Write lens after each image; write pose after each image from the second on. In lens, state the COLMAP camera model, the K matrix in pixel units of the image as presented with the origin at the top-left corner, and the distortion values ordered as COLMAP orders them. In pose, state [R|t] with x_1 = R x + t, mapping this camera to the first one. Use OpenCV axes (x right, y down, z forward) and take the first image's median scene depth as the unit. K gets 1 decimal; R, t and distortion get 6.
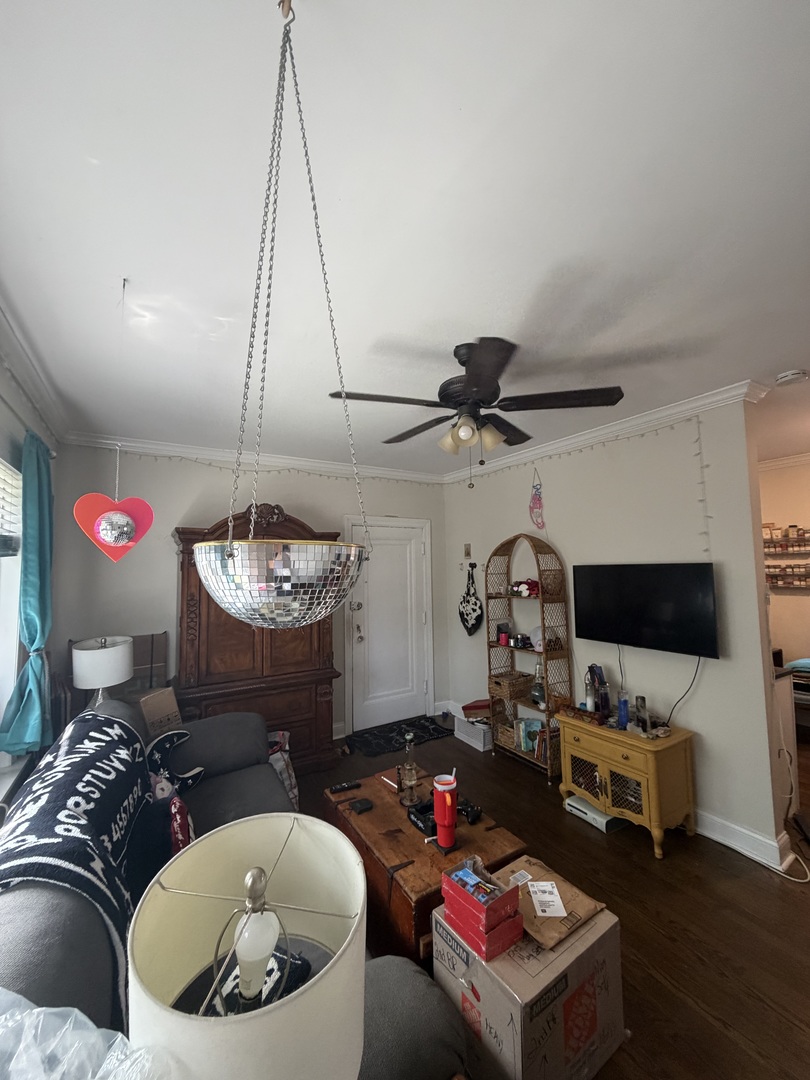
lens RADIAL K [[428.1, 0, 408.3], [0, 428.1, 541.2], [0, 0, 1]] dist [0.003664, -0.000262]
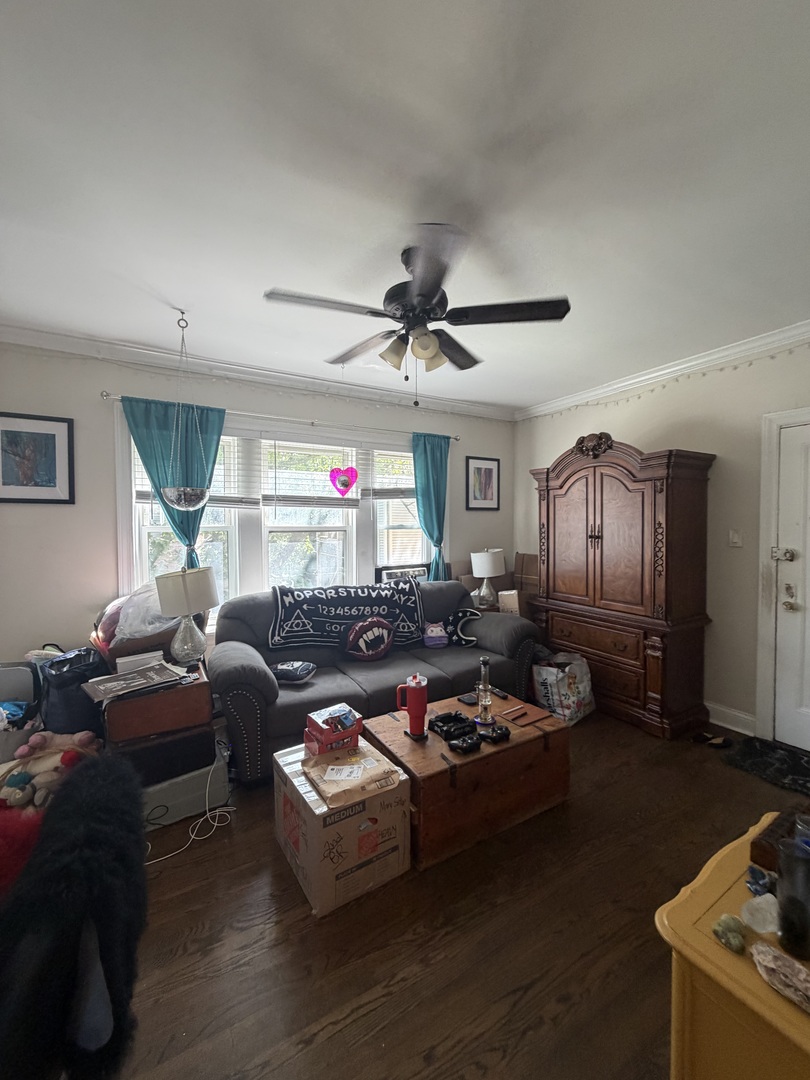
lens RADIAL K [[428.1, 0, 407.0], [0, 428.1, 537.5], [0, 0, 1]] dist [0.003664, -0.000262]
pose [[-0.032333, 0.054473, -0.997992, 0.883924], [0.076091, 0.995750, 0.051885, 0.082311], [0.996576, -0.074261, -0.036340, 0.763893]]
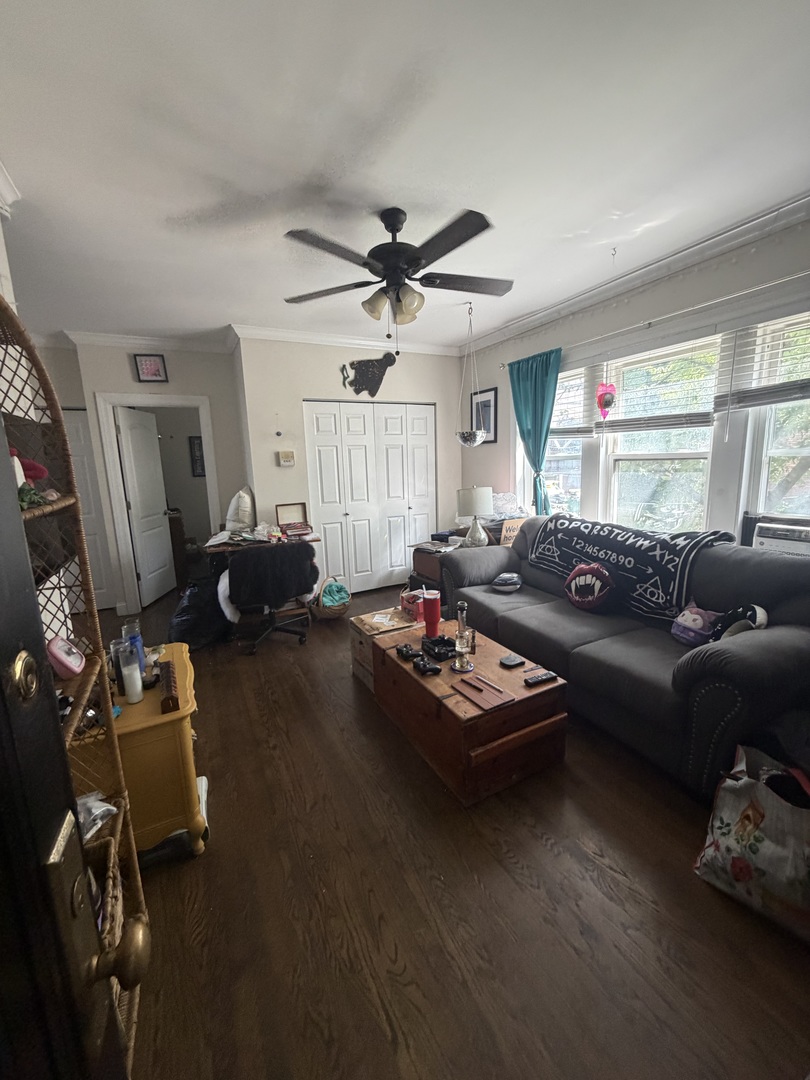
lens RADIAL K [[428.1, 0, 403.8], [0, 428.1, 536.6], [0, 0, 1]] dist [0.003664, -0.000262]
pose [[-0.994876, 0.040714, 0.092539, 0.026593], [0.050413, 0.993192, 0.105019, 0.168757], [-0.087633, 0.109146, -0.990155, 1.696923]]
